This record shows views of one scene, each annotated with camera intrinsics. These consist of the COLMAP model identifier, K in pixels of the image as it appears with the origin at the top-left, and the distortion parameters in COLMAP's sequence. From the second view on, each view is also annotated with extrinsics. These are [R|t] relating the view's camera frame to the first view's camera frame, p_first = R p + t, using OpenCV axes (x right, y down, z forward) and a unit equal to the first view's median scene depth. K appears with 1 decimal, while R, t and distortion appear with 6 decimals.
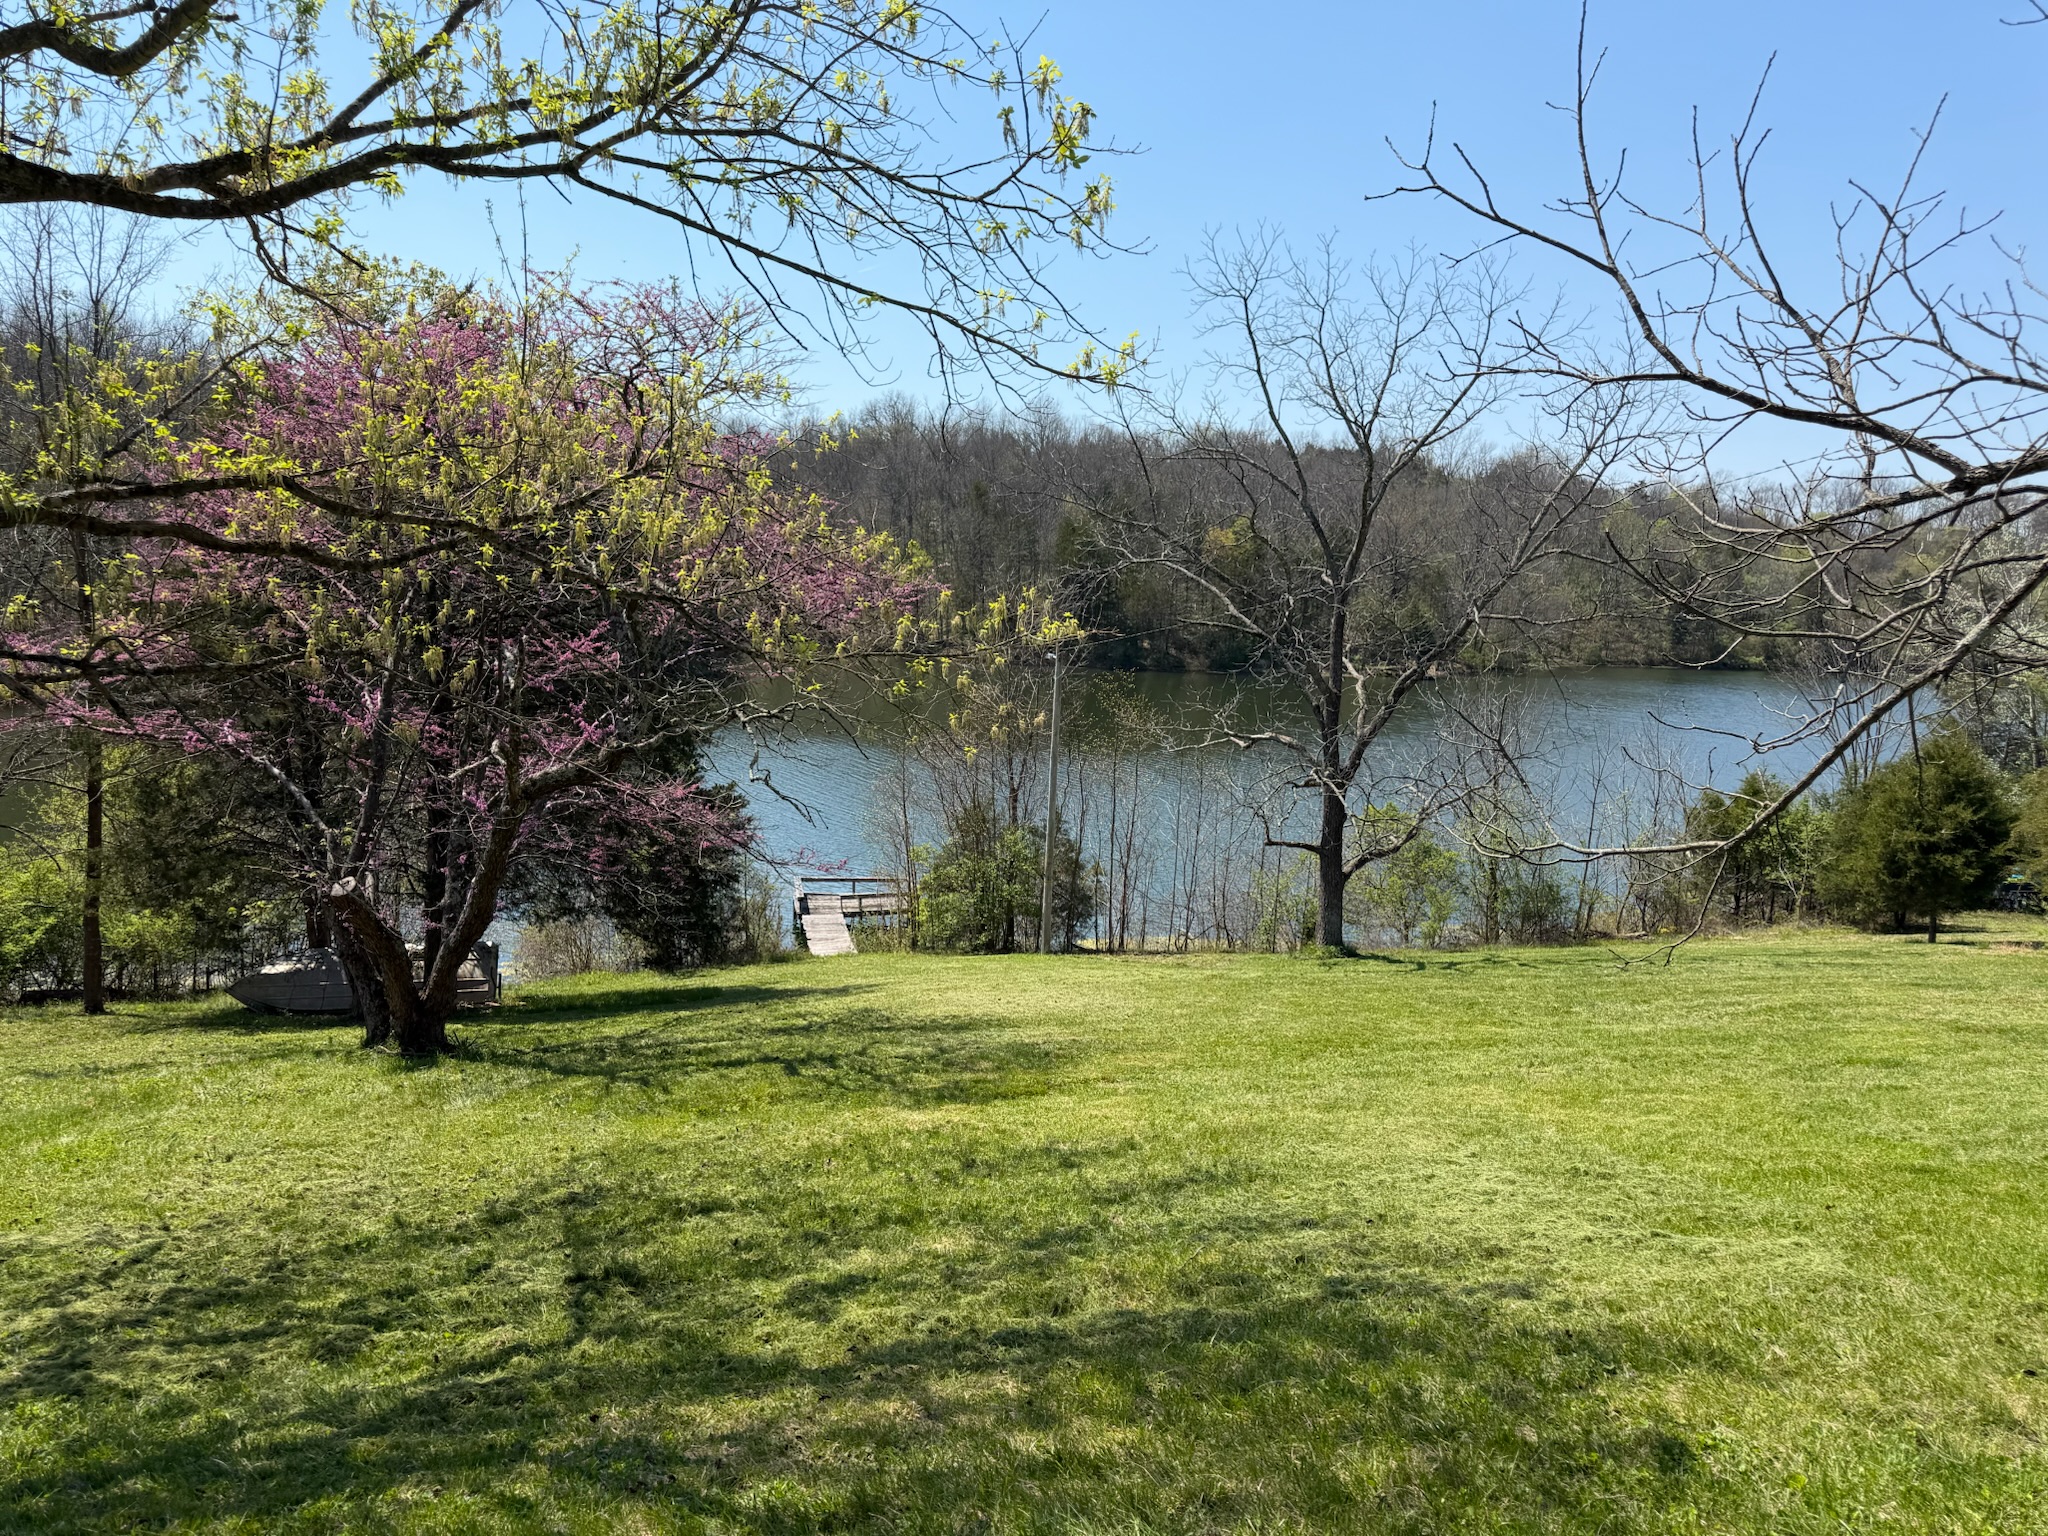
lens RADIAL K [[1434.7, 0, 1020.9], [0, 1434.7, 783.9], [0, 0, 1]] dist [0.068840, -0.082803]
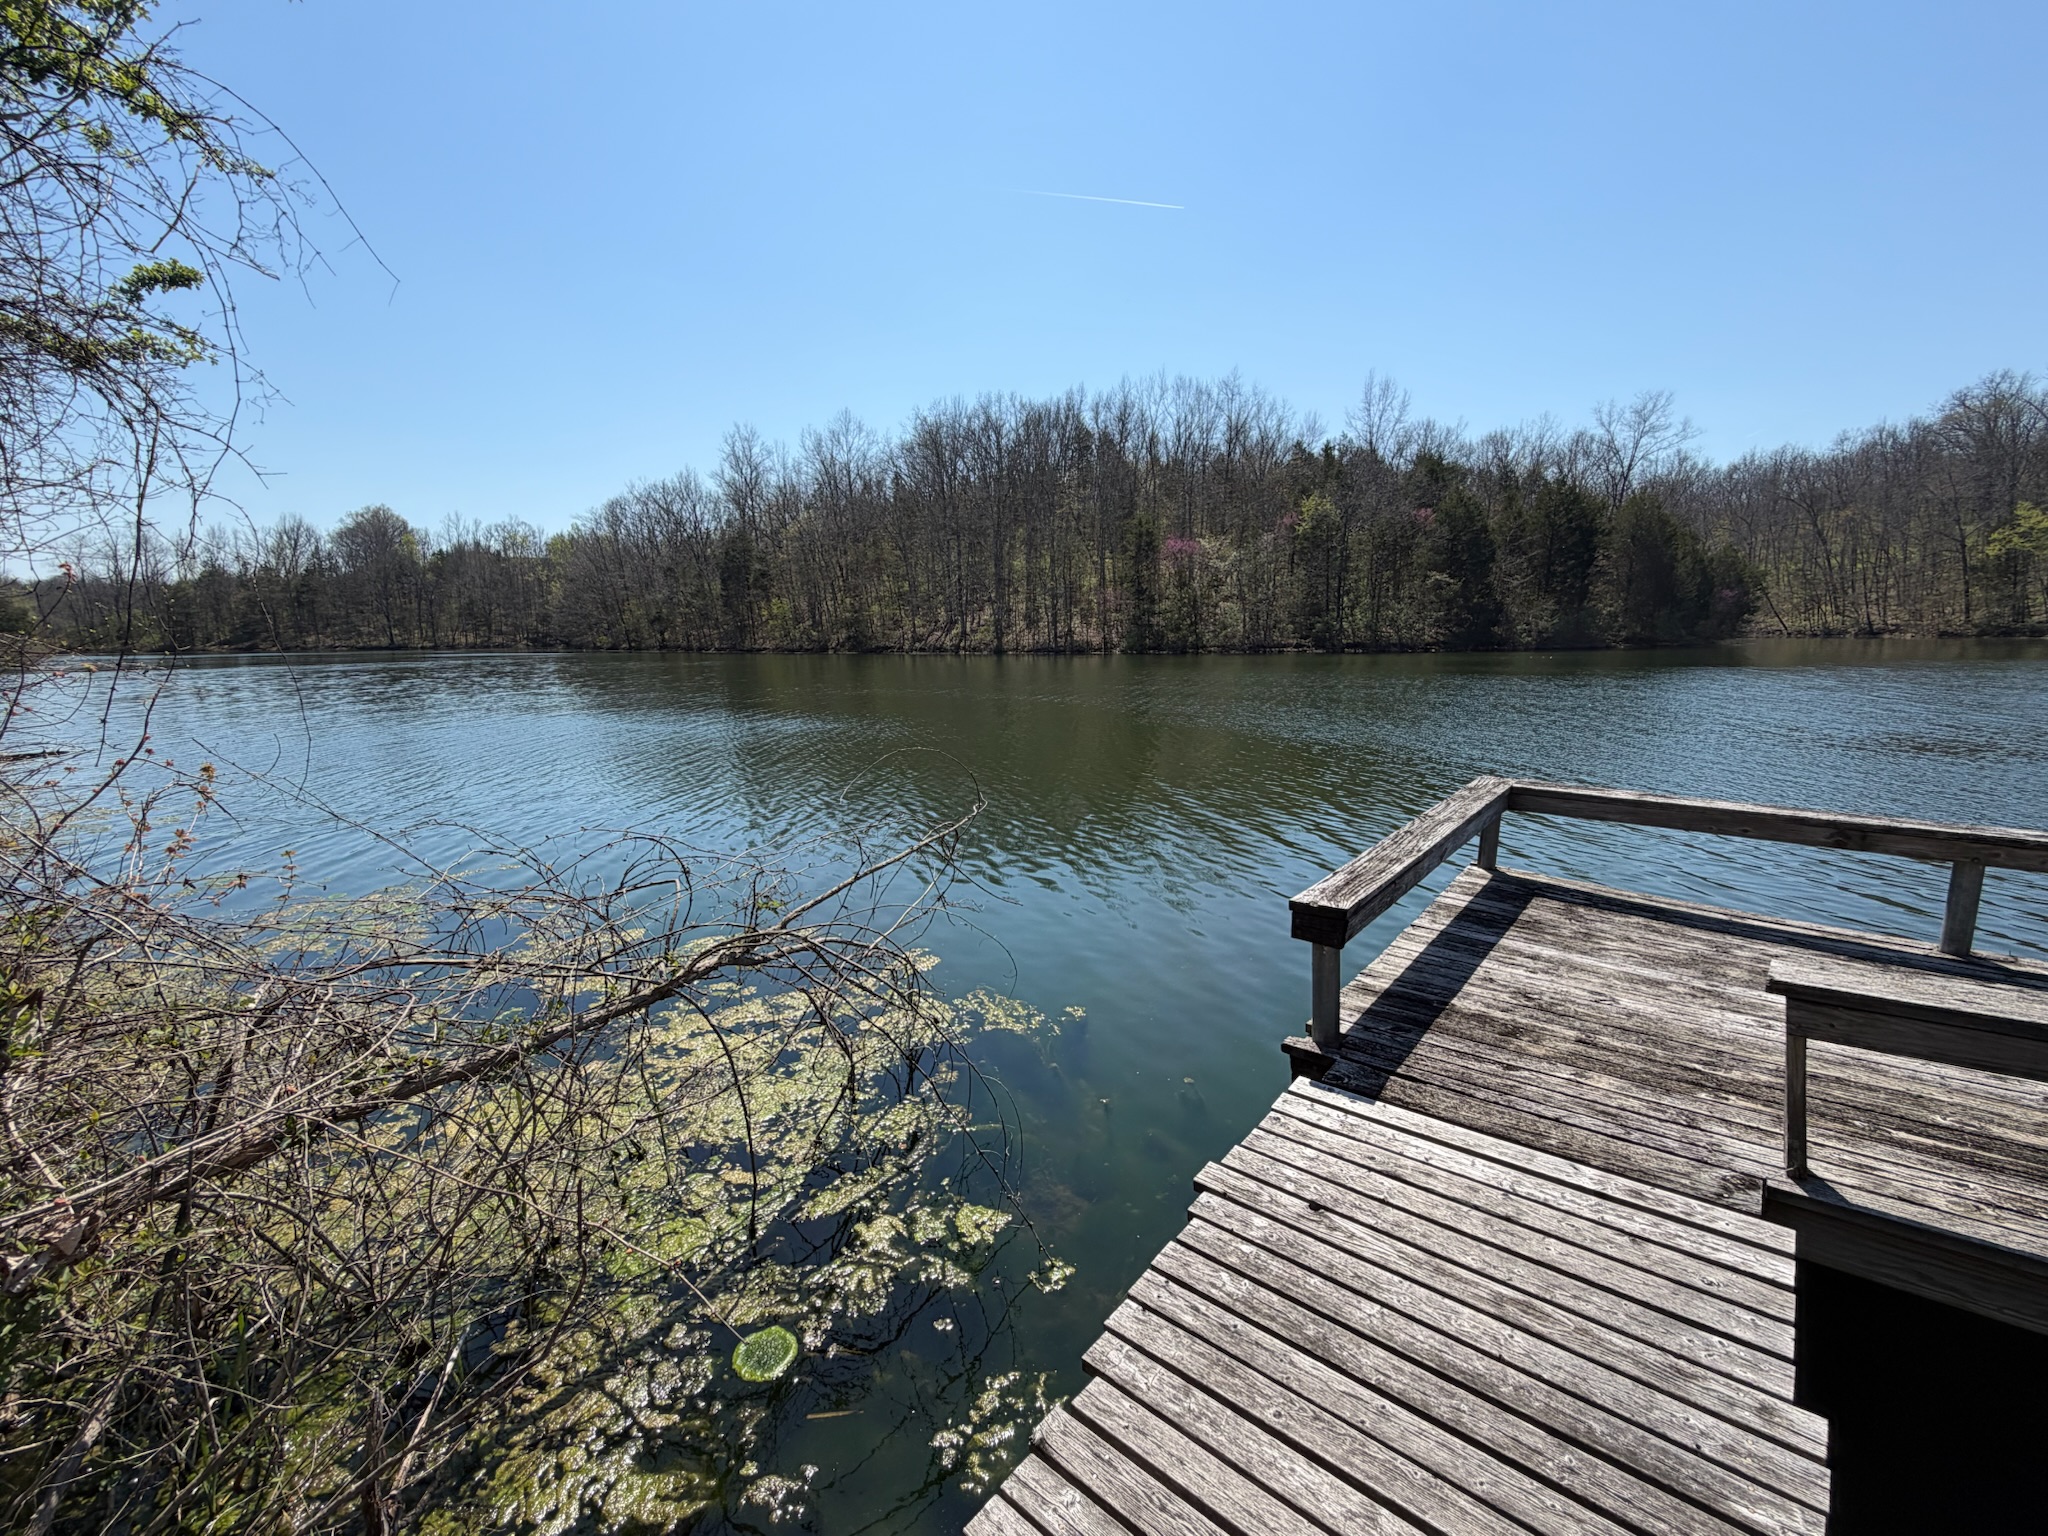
lens RADIAL K [[882.2, 0, 1022.0], [0, 882.2, 769.9], [0, 0, 1]] dist [-0.000689, 0.000467]
pose [[0.624512, 0.074328, -0.777471, -0.126251], [-0.075744, 0.996533, 0.034428, 0.073978], [0.777334, 0.037388, 0.627976, 1.030747]]
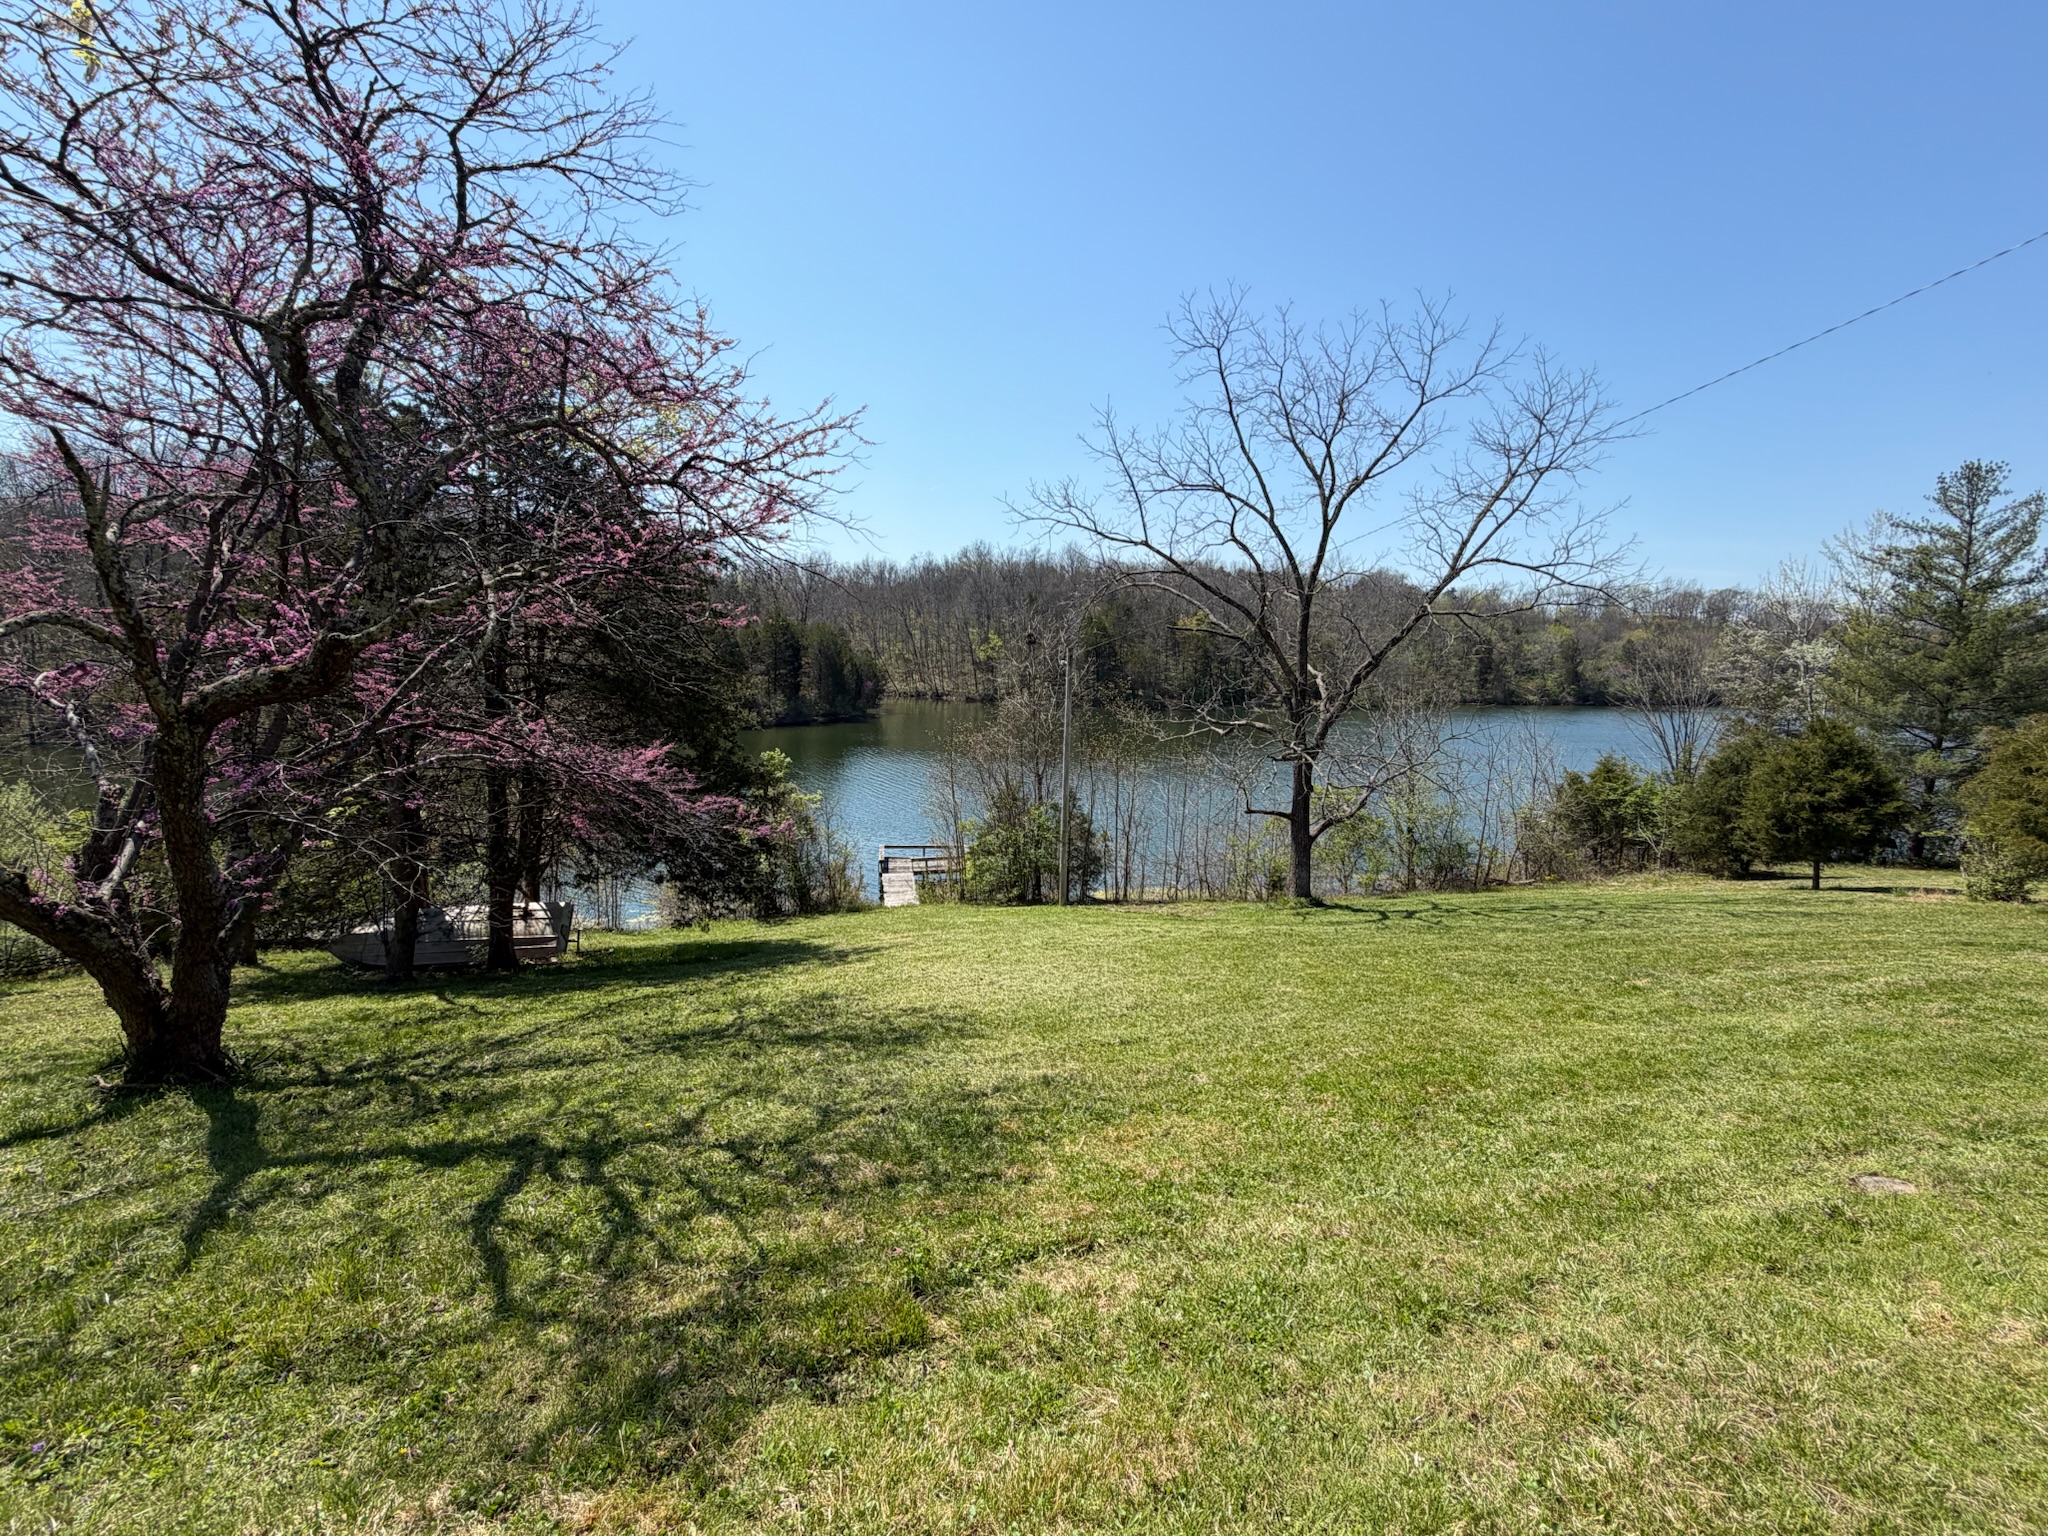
lens RADIAL K [[882.2, 0, 1024.6], [0, 882.2, 760.8], [0, 0, 1]] dist [-0.000689, 0.000467]
pose [[0.998859, -0.015715, -0.045087, 0.018138], [0.014333, 0.999423, -0.030798, 0.015434], [0.045545, 0.030116, 0.998508, 0.213603]]
